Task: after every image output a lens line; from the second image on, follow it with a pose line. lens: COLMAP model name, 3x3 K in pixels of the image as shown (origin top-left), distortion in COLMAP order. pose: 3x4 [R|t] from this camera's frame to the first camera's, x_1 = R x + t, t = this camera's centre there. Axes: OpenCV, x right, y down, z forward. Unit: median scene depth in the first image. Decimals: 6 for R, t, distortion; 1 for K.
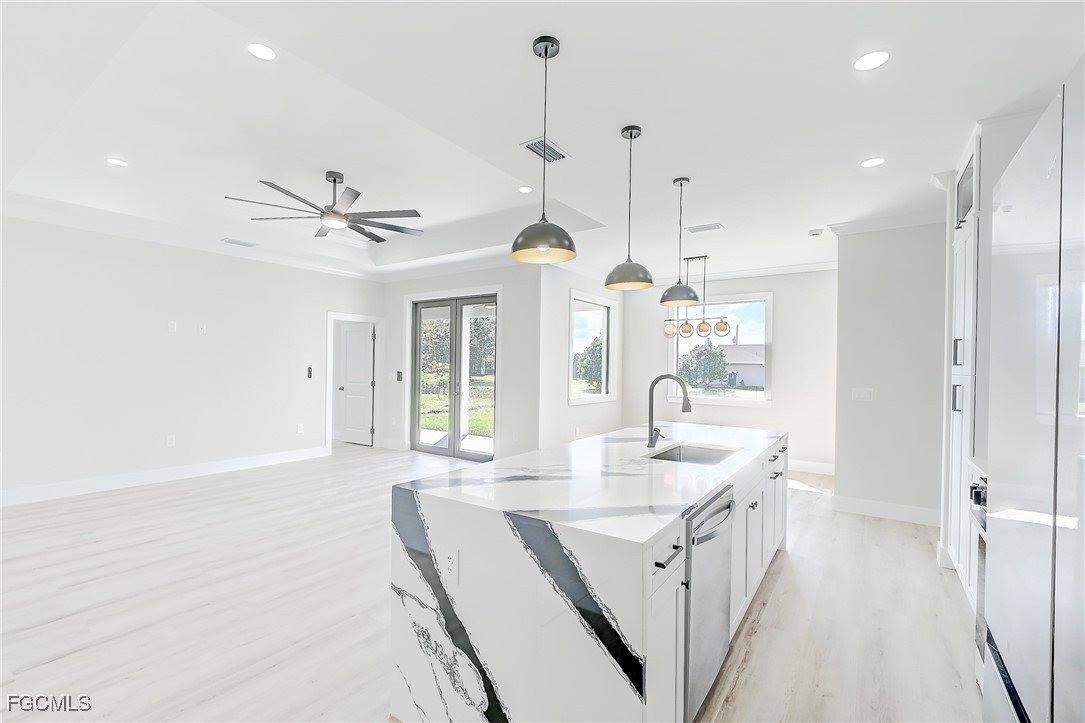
lens RADIAL K [[472.4, 0, 540.6], [0, 472.4, 365.2], [0, 0, 1]] dist [-0.003408, -0.000137]
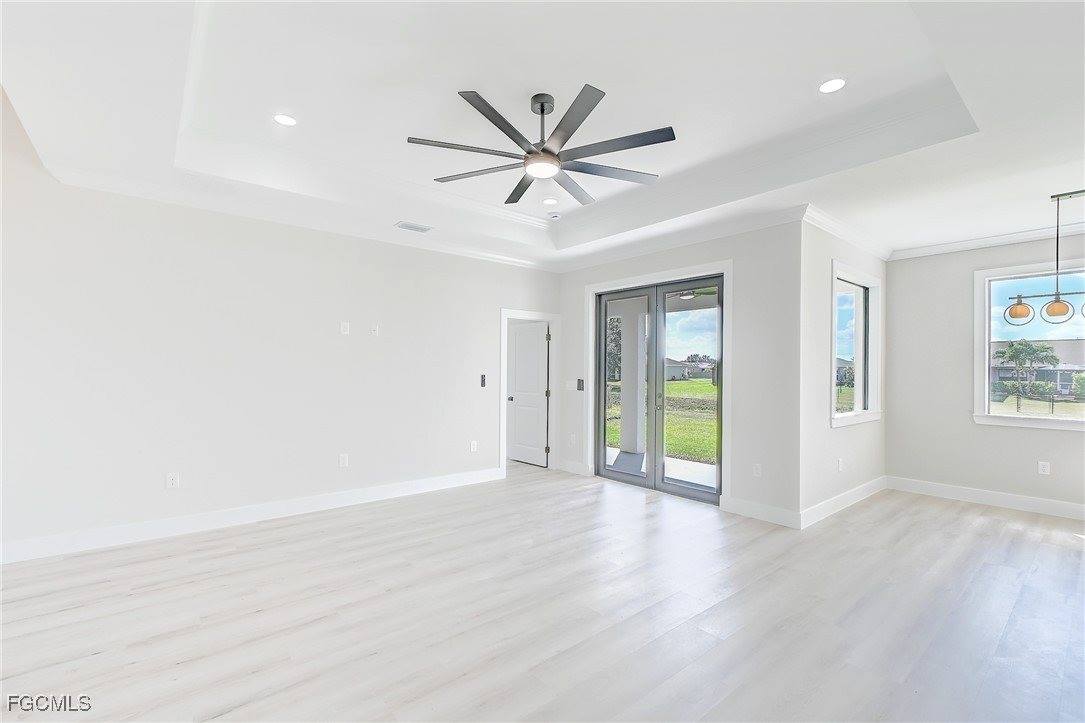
lens RADIAL K [[472.4, 0, 543.0], [0, 472.4, 364.4], [0, 0, 1]] dist [-0.003408, -0.000137]
pose [[0.965693, -0.010371, -0.259480, -0.157608], [0.006954, 0.999877, -0.014086, -0.000829], [0.259594, 0.011798, 0.965646, 0.200029]]
